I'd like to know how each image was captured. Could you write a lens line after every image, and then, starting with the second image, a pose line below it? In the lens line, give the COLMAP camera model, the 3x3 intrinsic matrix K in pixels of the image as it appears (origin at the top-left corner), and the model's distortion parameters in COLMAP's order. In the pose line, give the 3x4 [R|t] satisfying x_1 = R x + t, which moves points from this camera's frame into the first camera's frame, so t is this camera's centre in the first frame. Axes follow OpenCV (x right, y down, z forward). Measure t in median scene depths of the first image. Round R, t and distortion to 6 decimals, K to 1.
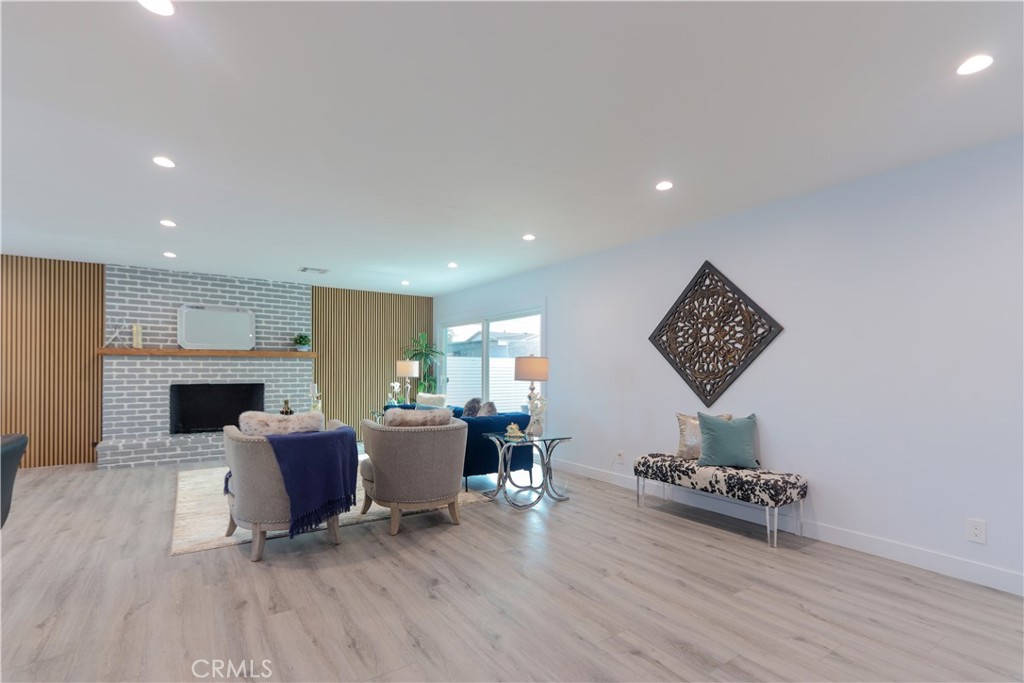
lens RADIAL K [[479.1, 0, 515.1], [0, 479.1, 371.5], [0, 0, 1]] dist [0.000170, -0.000033]
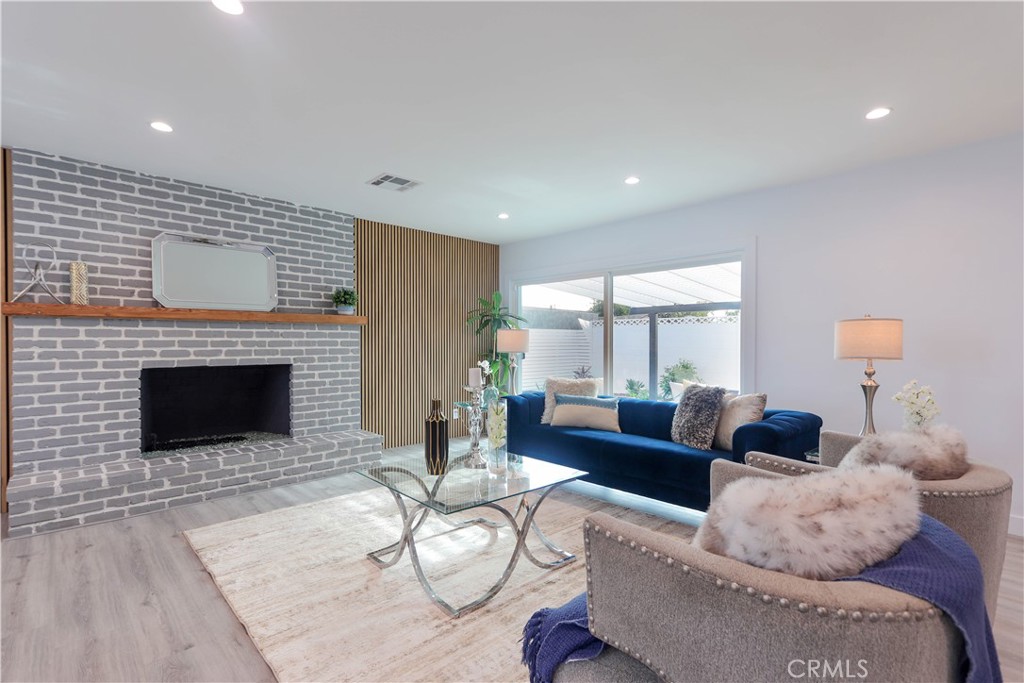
lens RADIAL K [[477.8, 0, 512.6], [0, 477.8, 349.1], [0, 0, 1]] dist [0.002124, 0.000974]
pose [[0.987742, -0.004876, 0.156021, -0.382548], [0.003236, 0.999937, 0.010763, -0.001310], [-0.156063, -0.010126, 0.987695, 0.374293]]
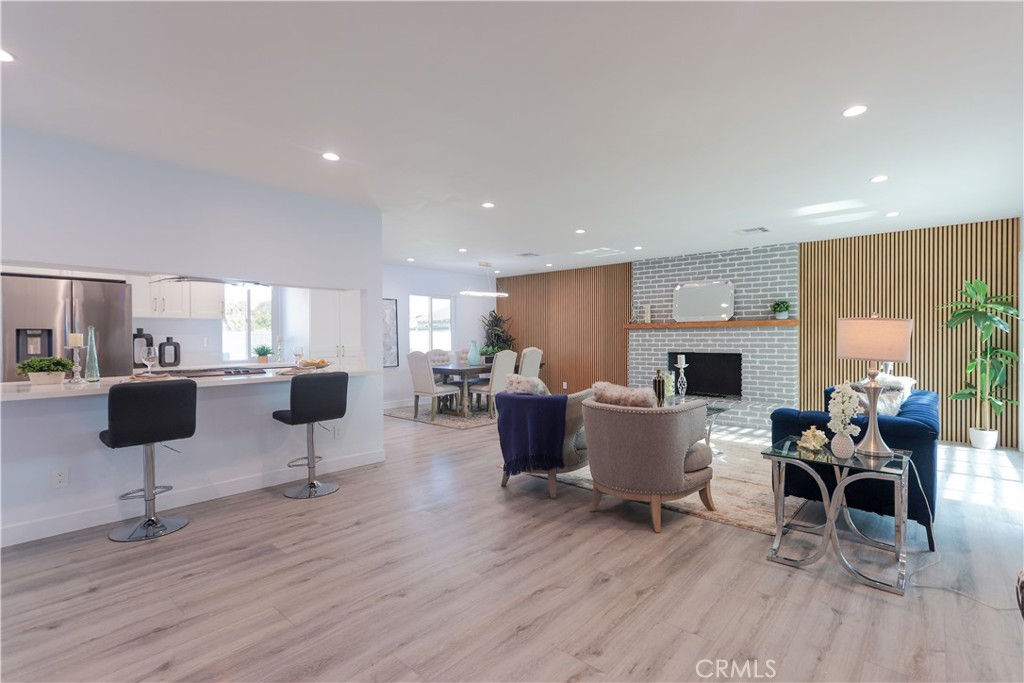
lens RADIAL K [[481.1, 0, 514.0], [0, 481.1, 340.0], [0, 0, 1]] dist [0.002468, 0.000987]
pose [[0.240619, -0.001031, -0.970619, 0.377398], [0.002203, 0.999997, -0.000516, -0.003940], [0.970617, -0.002014, 0.240620, 0.350813]]
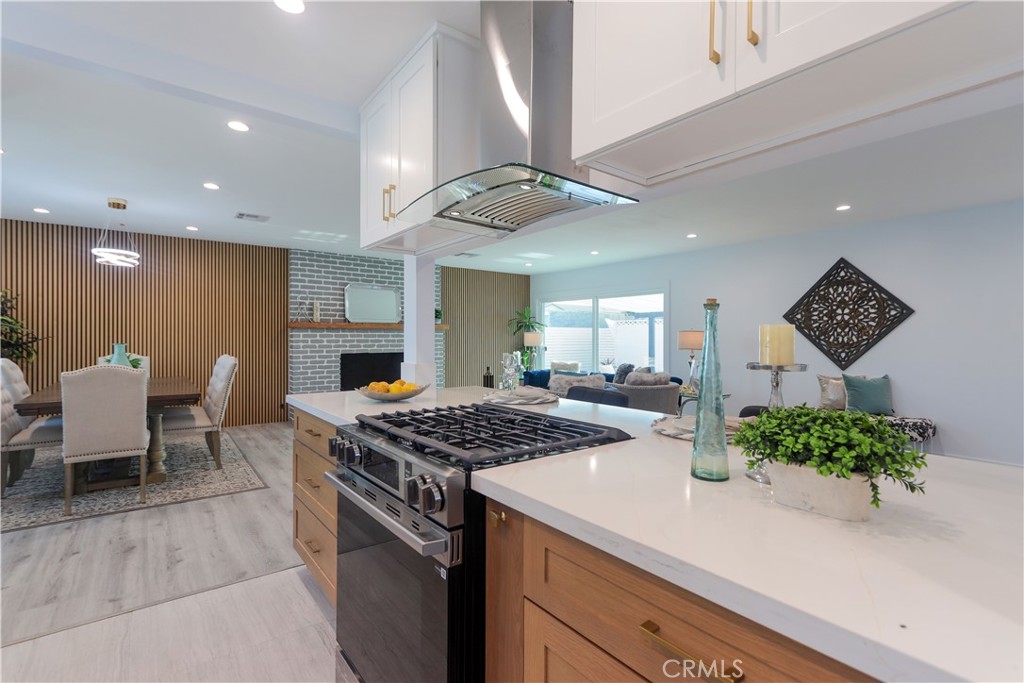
lens RADIAL K [[481.1, 0, 514.0], [0, 481.1, 340.0], [0, 0, 1]] dist [0.002468, 0.000987]
pose [[0.998676, -0.001388, 0.051427, -0.381796], [0.001267, 0.999996, 0.002382, -0.008095], [-0.051430, -0.002314, 0.998674, -0.177920]]
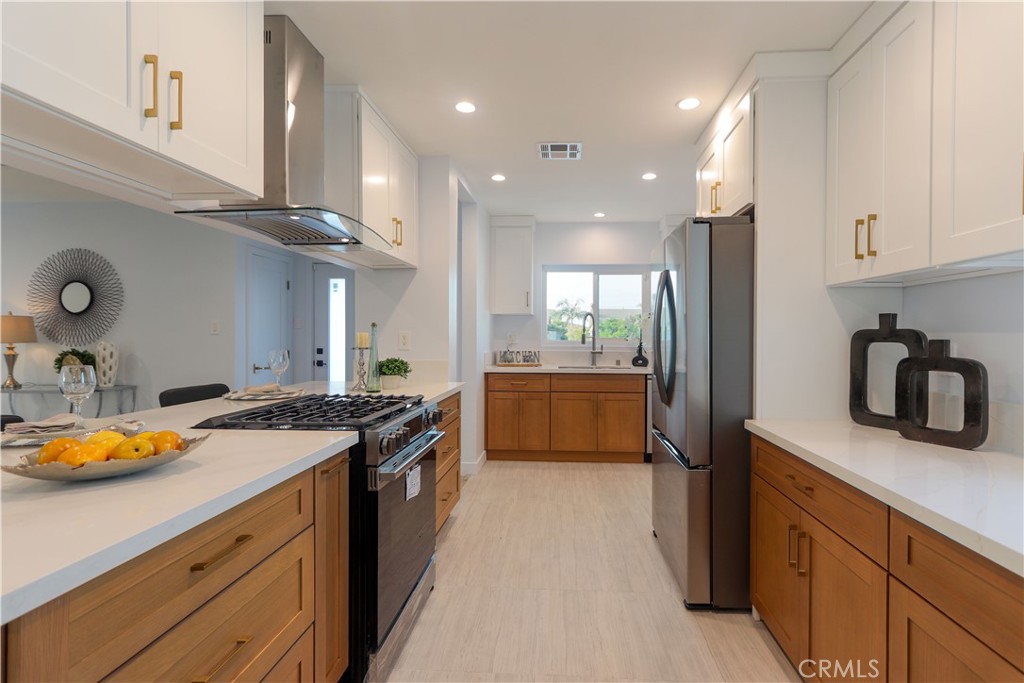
lens RADIAL K [[482.2, 0, 547.1], [0, 482.2, 338.5], [0, 0, 1]] dist [0.003767, 0.000715]
pose [[-0.792427, -0.013928, 0.609807, -0.708648], [-0.007595, 0.999887, 0.012968, -0.014403], [-0.609919, 0.005645, -0.792444, 0.266060]]
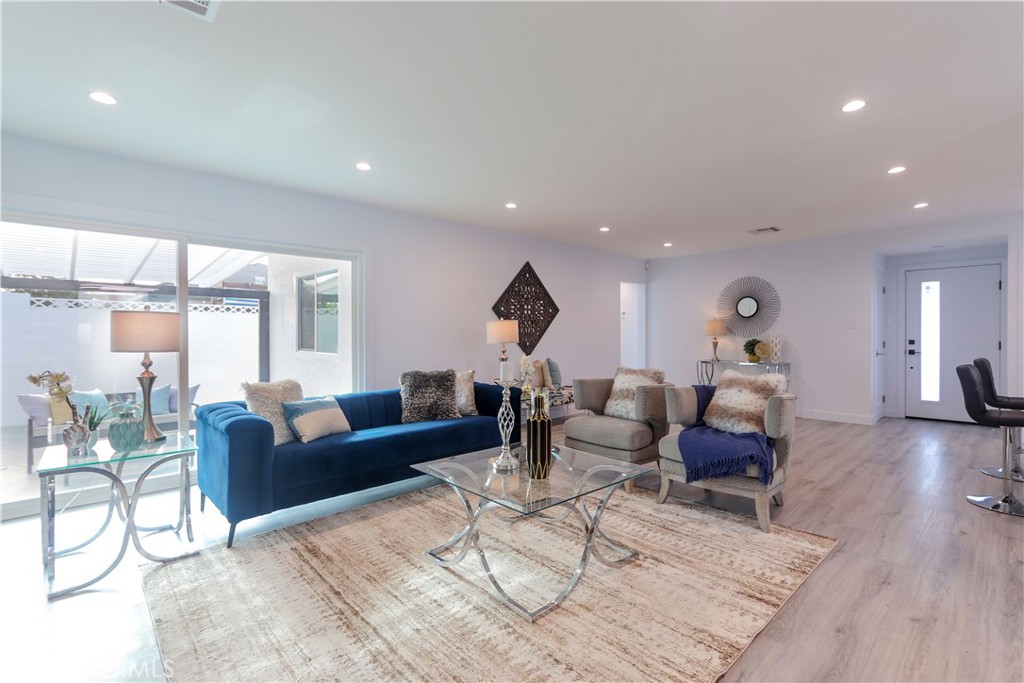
lens RADIAL K [[476.4, 0, 515.7], [0, 476.4, 337.6], [0, 0, 1]] dist [0.002986, 0.000582]
pose [[-0.157079, -0.012377, 0.987508, -0.760260], [0.004909, 0.999899, 0.013313, -0.005378], [-0.987574, 0.006939, -0.157003, 0.879950]]
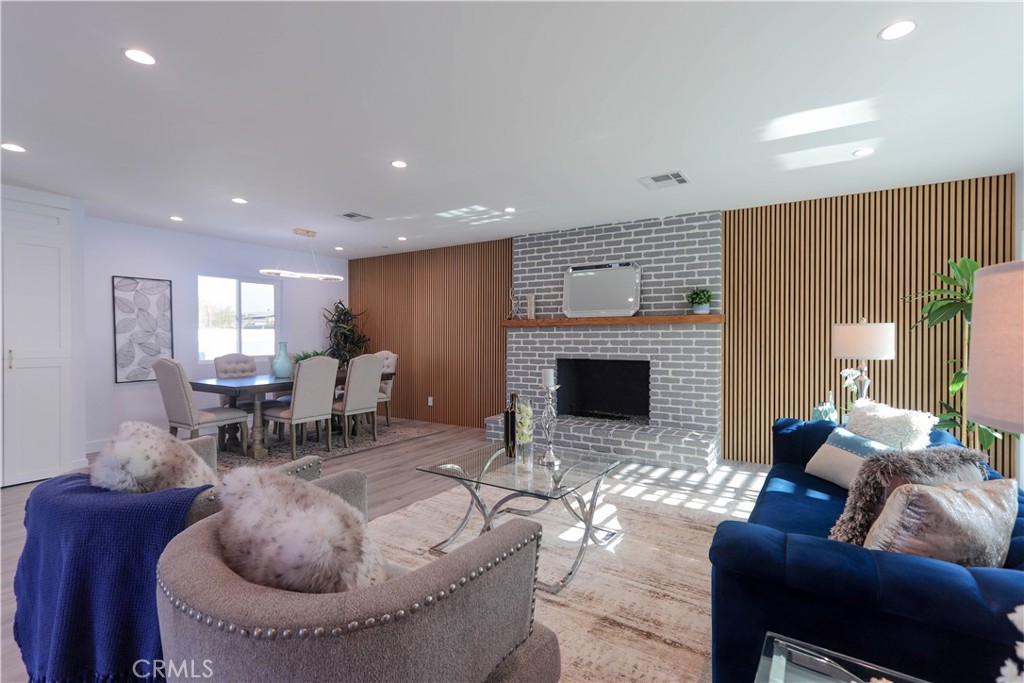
lens RADIAL K [[481.1, 0, 514.0], [0, 481.1, 340.0], [0, 0, 1]] dist [0.002468, 0.000987]
pose [[0.391488, -0.001129, -0.920183, 0.075755], [-0.002161, 0.999995, -0.002147, -0.005427], [0.920181, 0.002829, 0.391483, 0.605792]]
